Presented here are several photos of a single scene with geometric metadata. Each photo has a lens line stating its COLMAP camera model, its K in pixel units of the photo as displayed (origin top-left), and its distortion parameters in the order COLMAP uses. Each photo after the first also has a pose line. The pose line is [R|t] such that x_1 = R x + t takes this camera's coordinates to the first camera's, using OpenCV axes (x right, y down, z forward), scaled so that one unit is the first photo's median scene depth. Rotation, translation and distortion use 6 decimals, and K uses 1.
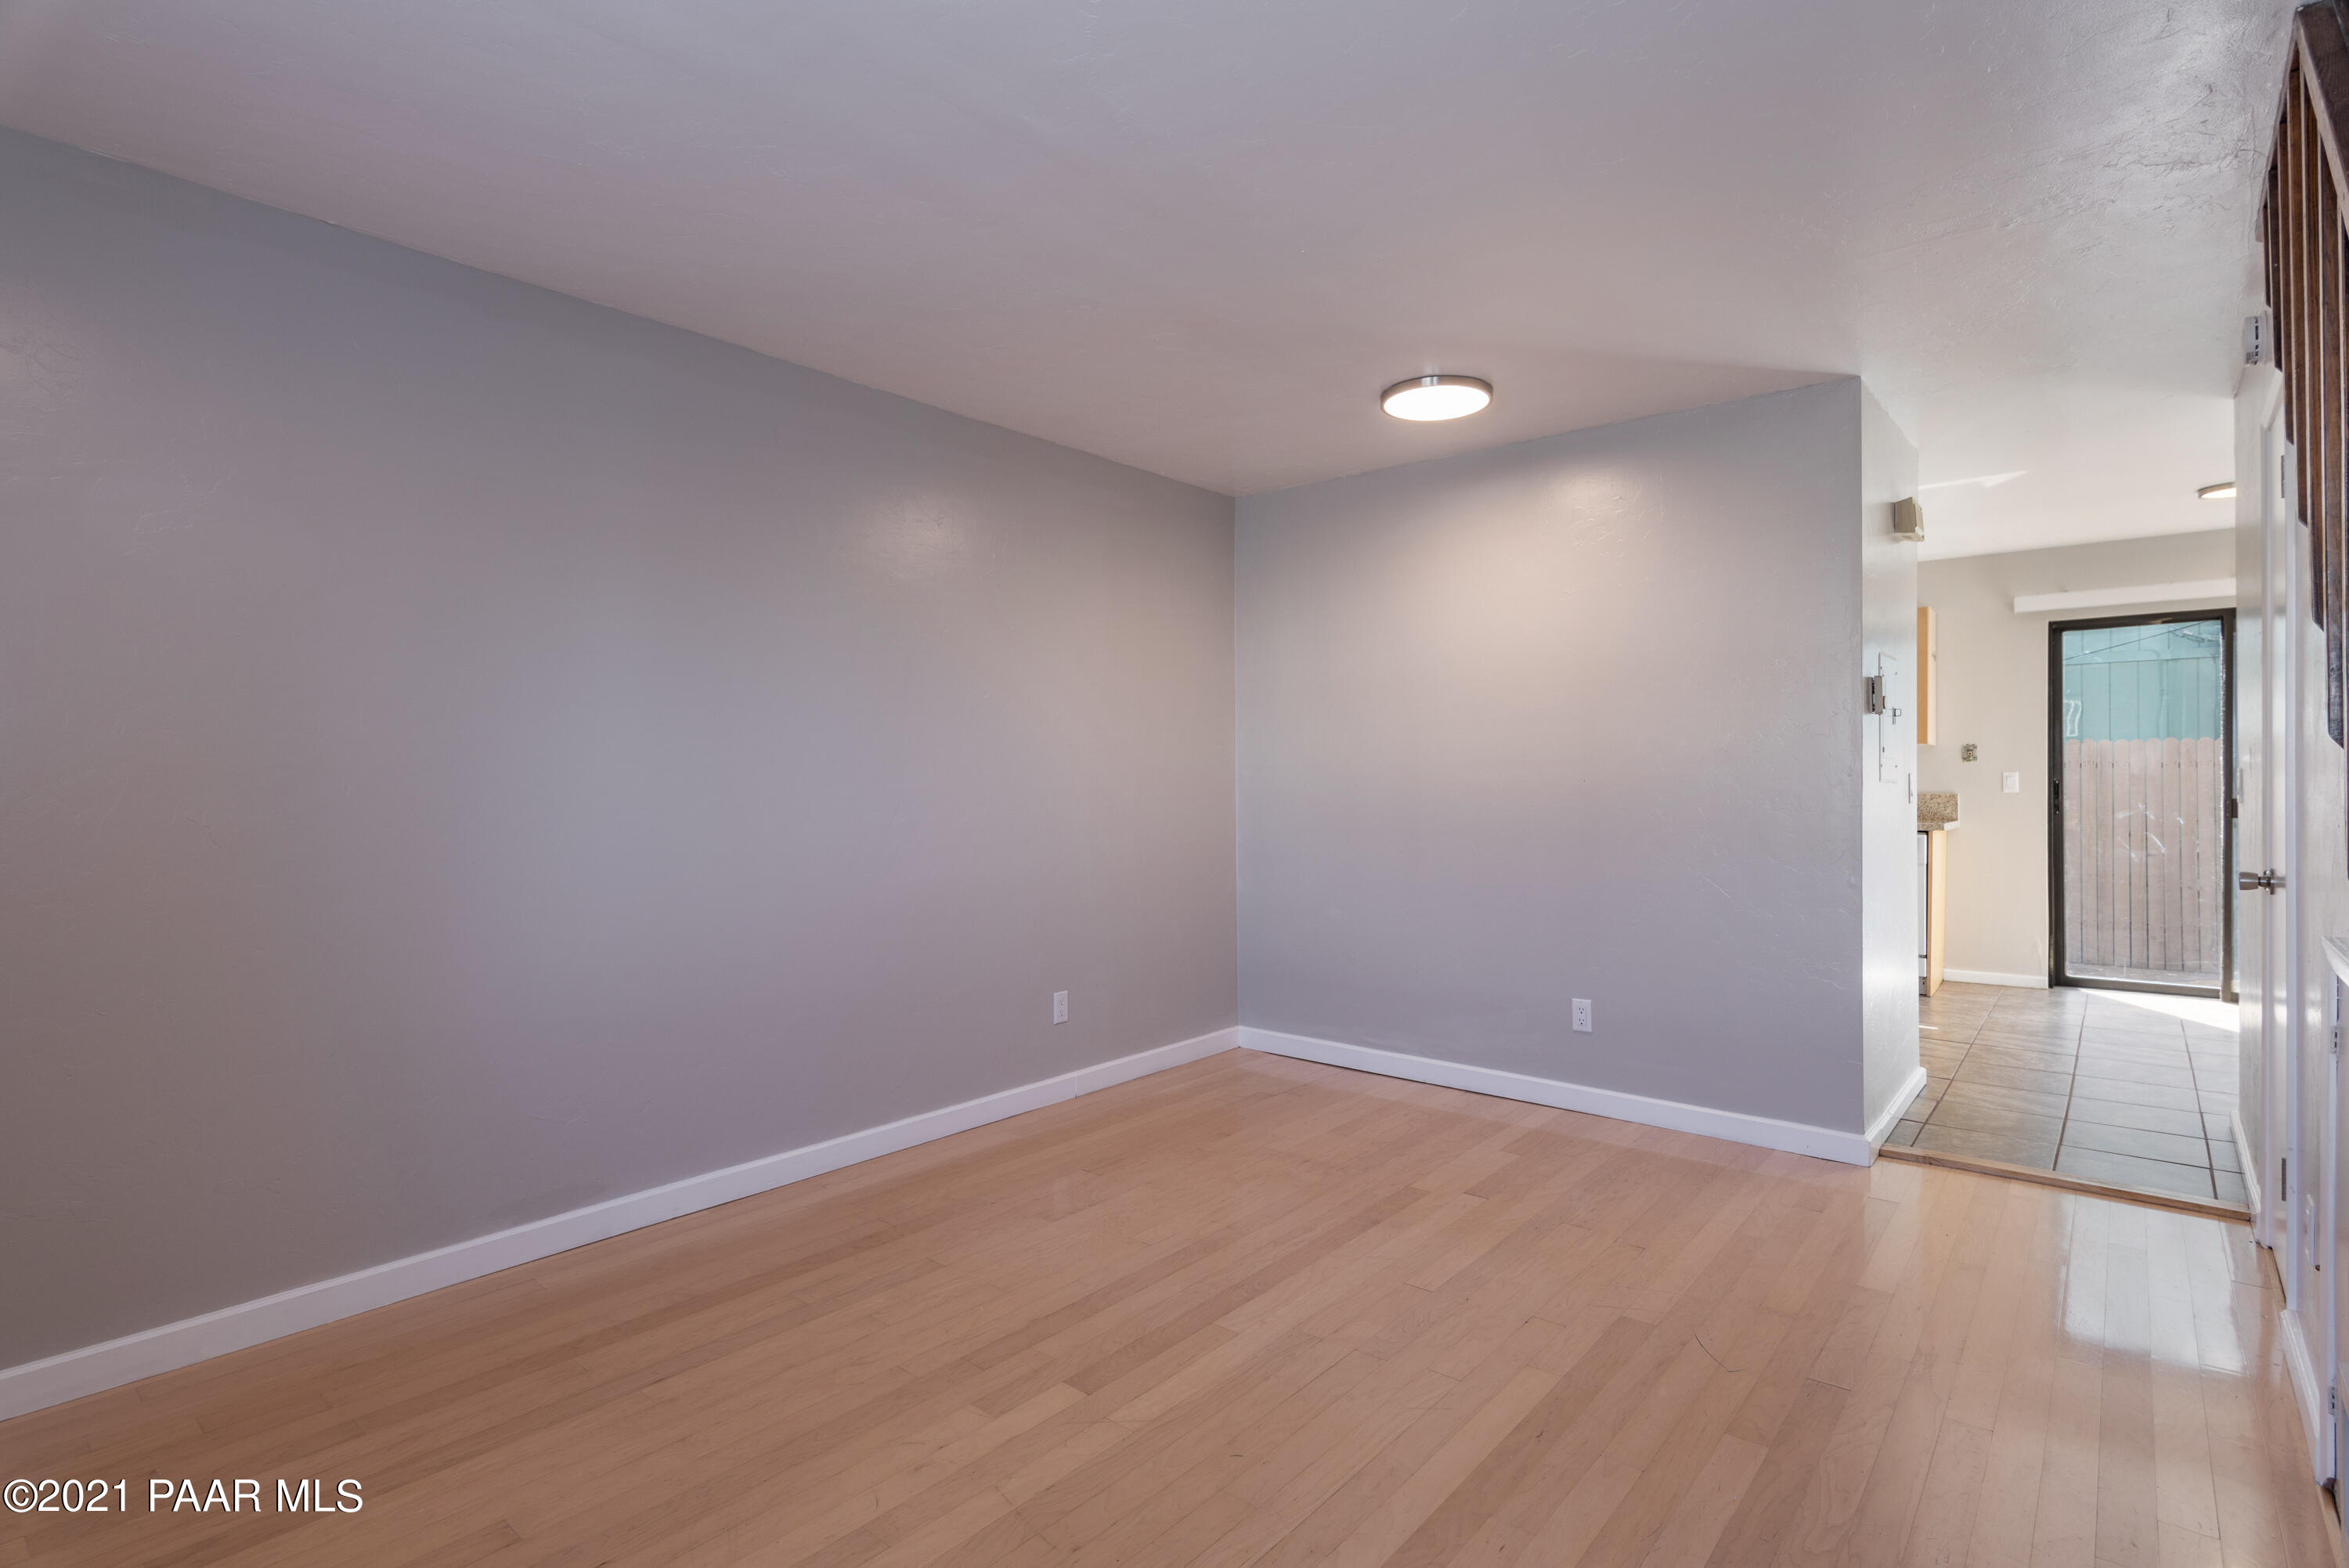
lens RADIAL K [[1146.6, 0, 1172.0], [0, 1146.6, 781.6], [0, 0, 1]] dist [-0.001279, -0.002201]
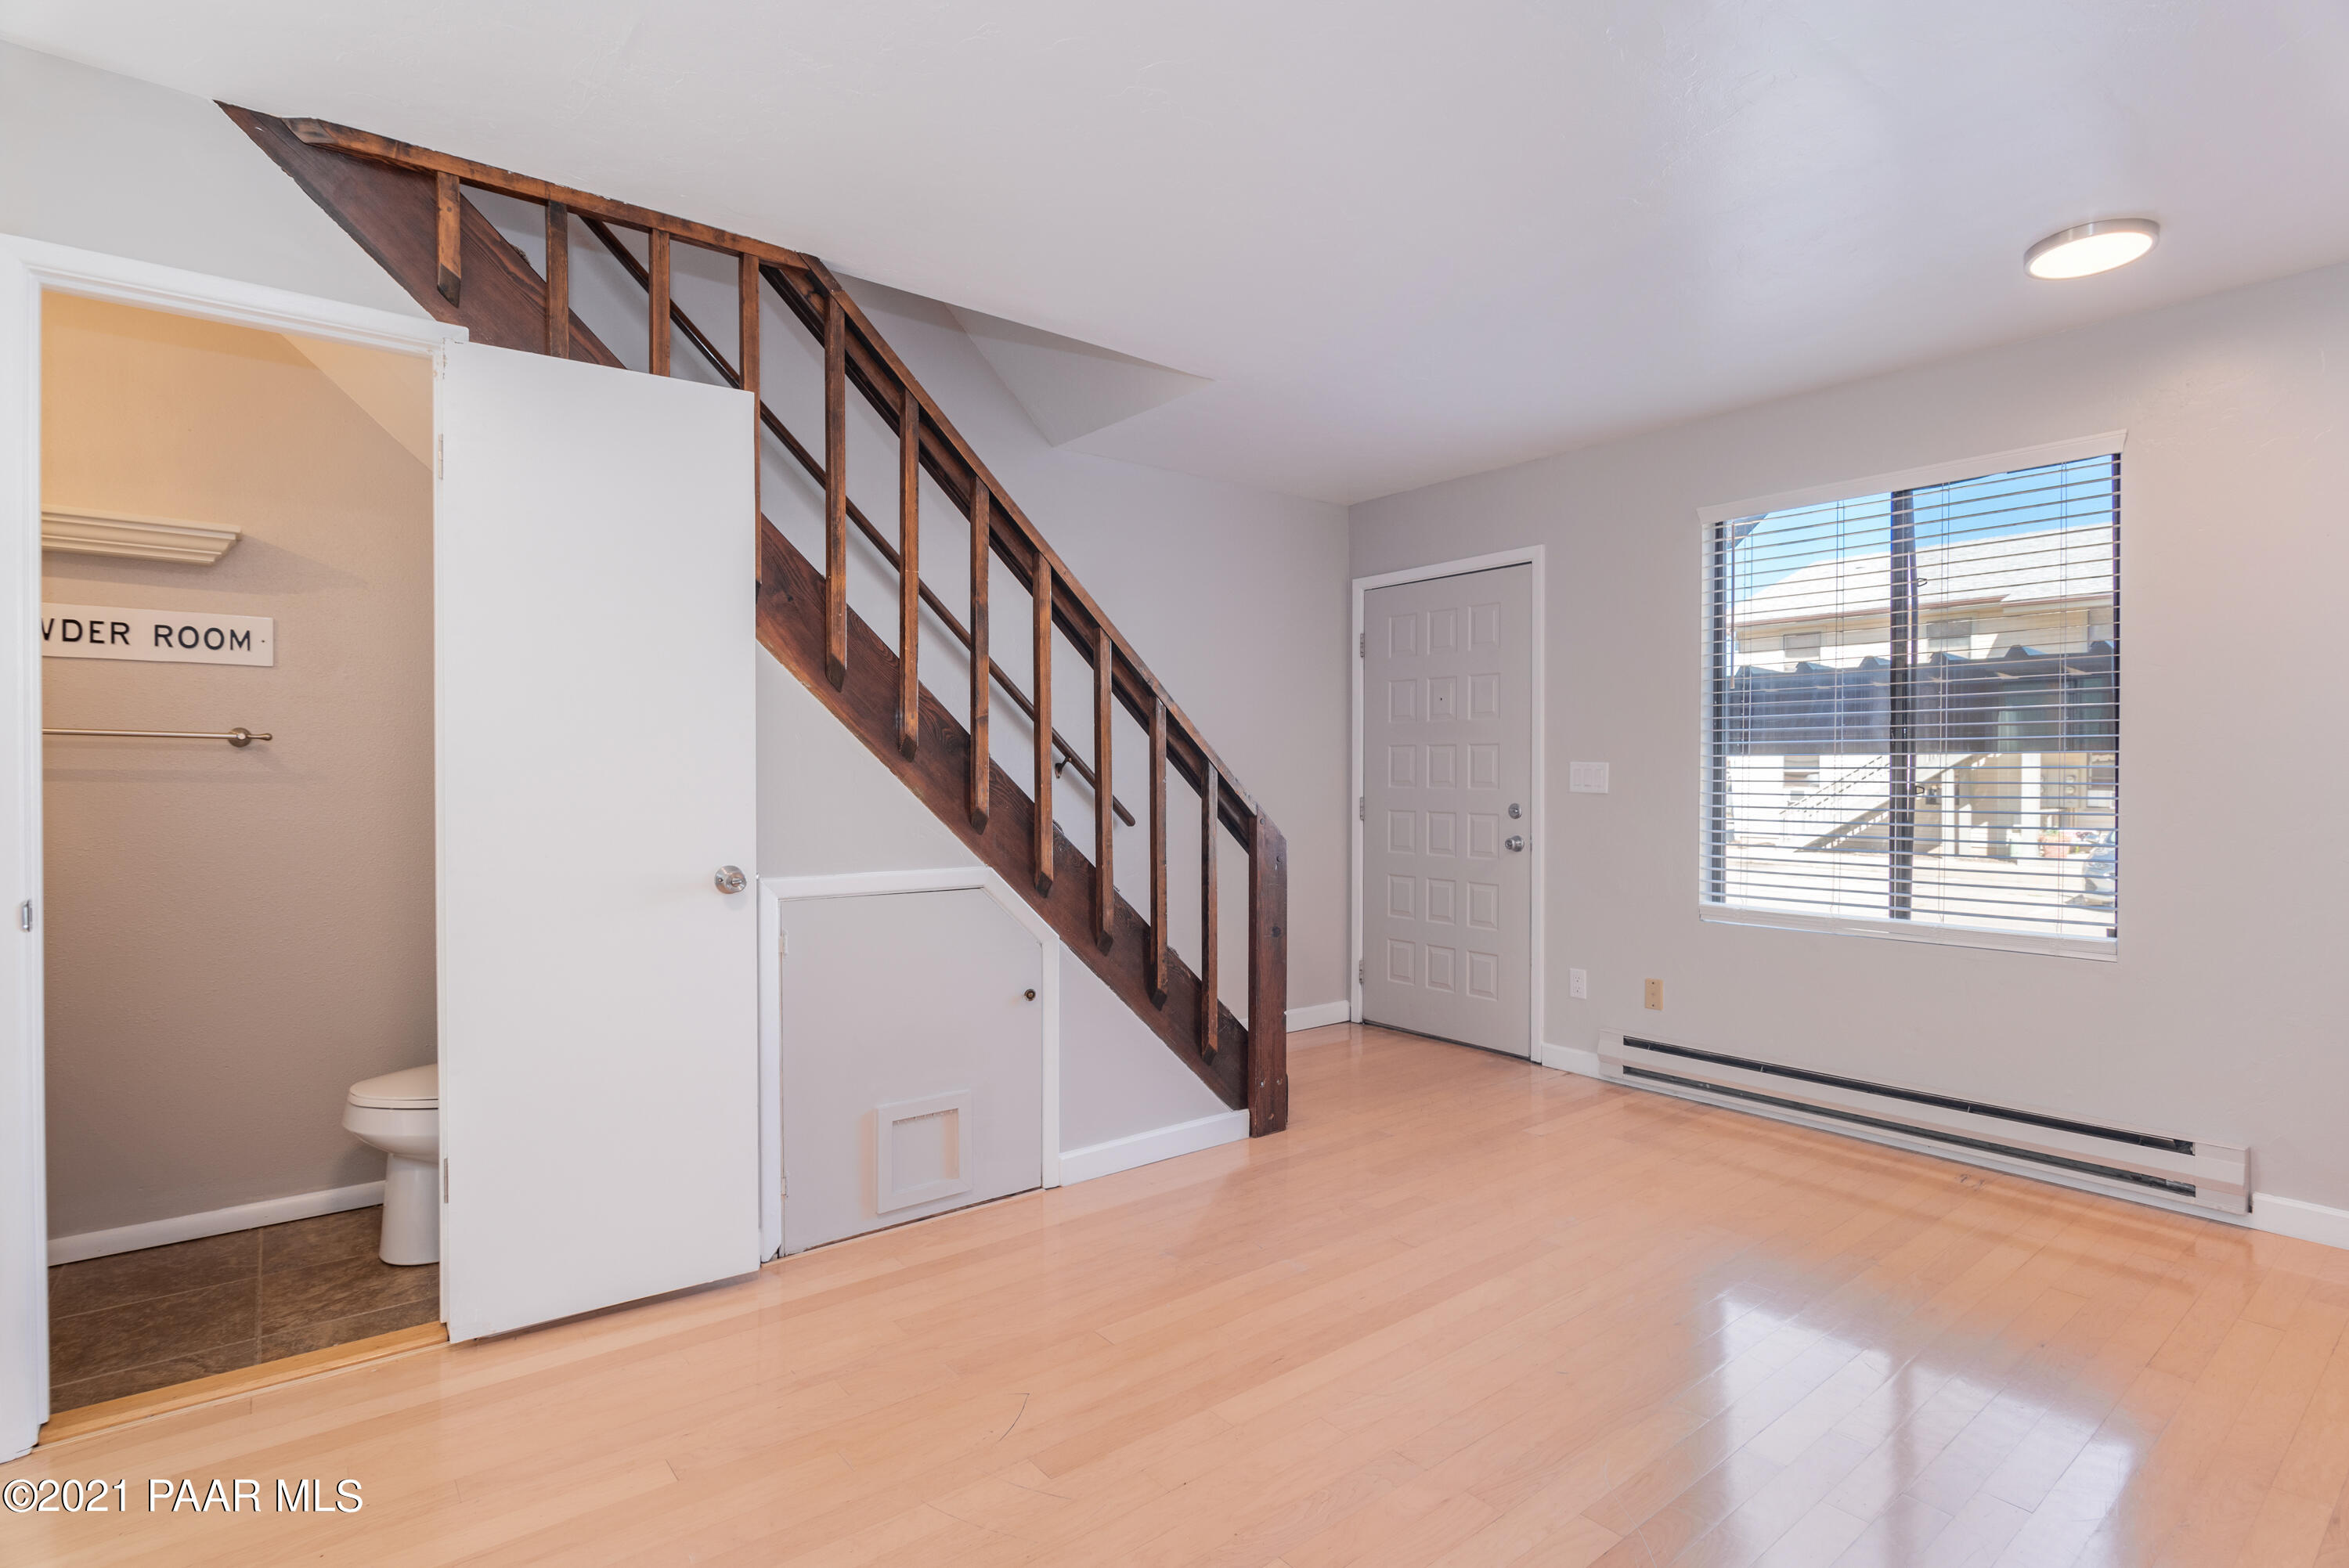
lens RADIAL K [[1146.6, 0, 1172.9], [0, 1146.6, 782.1], [0, 0, 1]] dist [-0.001279, -0.002201]
pose [[-0.980123, 0.006902, 0.198273, 0.112288], [0.008578, 0.999934, 0.007597, 0.003229], [-0.198207, 0.009147, -0.980117, 1.187673]]
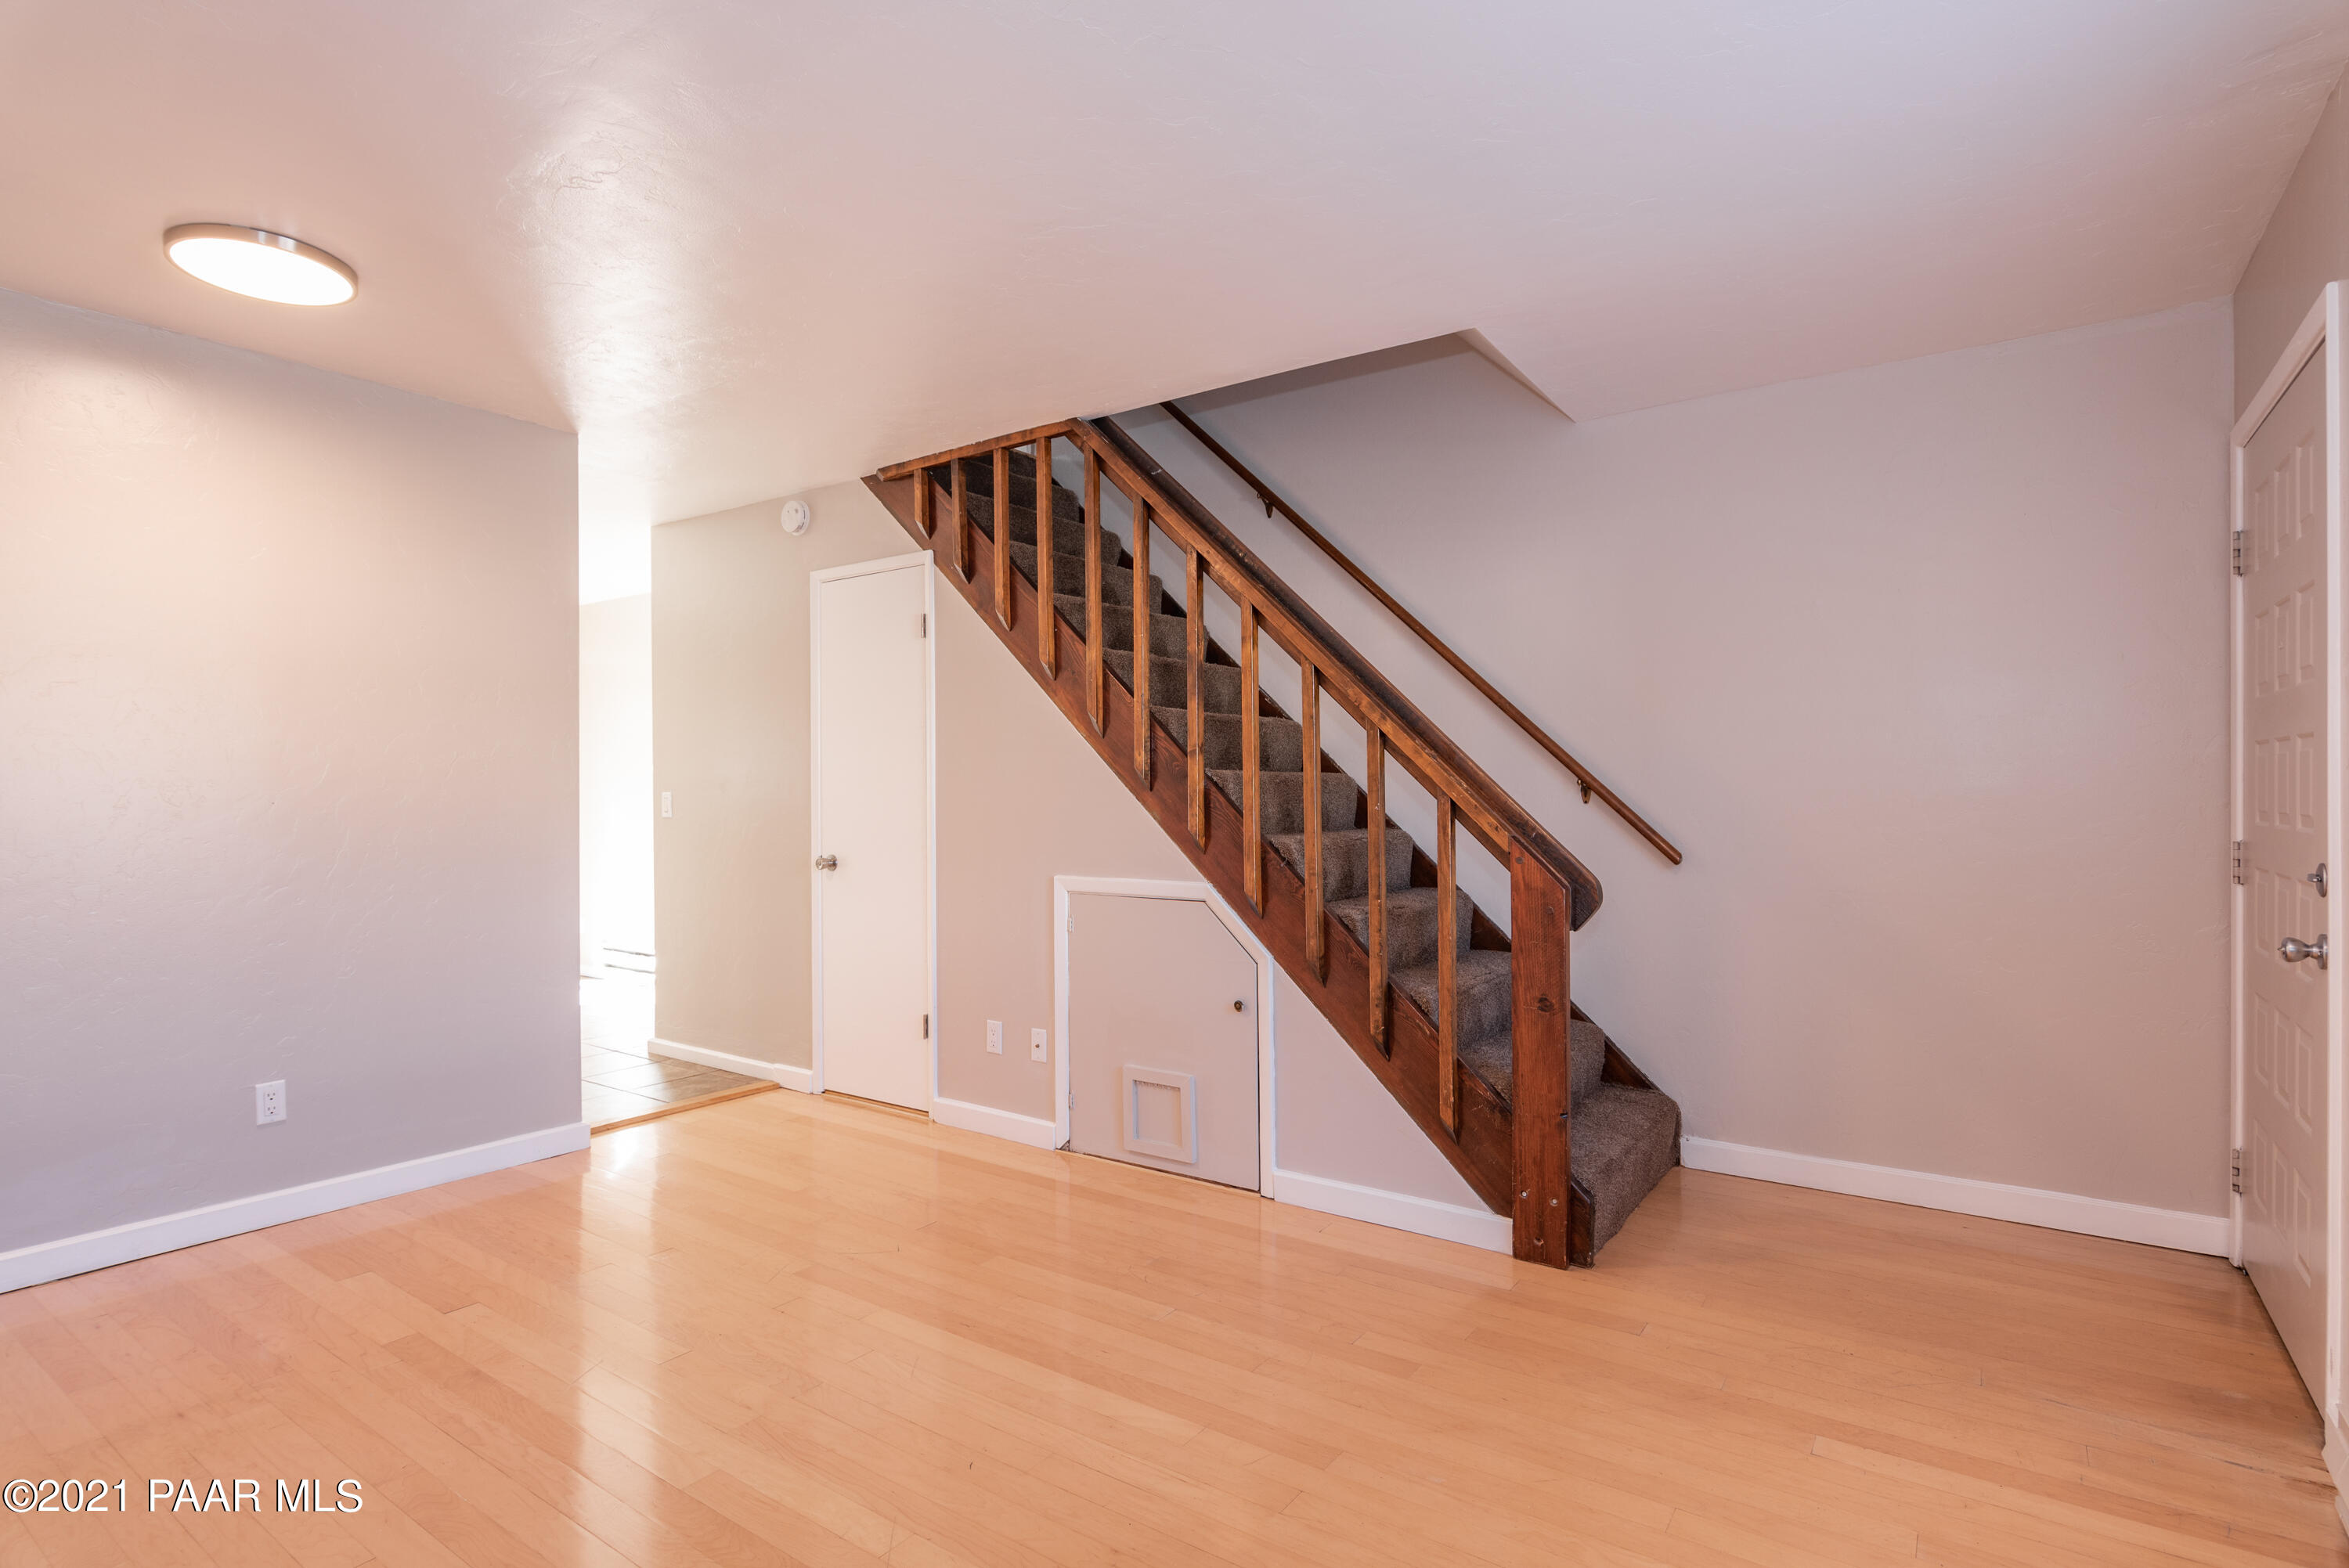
lens RADIAL K [[1146.6, 0, 1172.4], [0, 1146.6, 803.7], [0, 0, 1]] dist [-0.001279, -0.002201]
pose [[-0.089744, -0.000519, 0.995965, -0.529262], [0.007620, 0.999970, 0.001208, 0.003440], [-0.995936, 0.007698, -0.089737, 0.501546]]
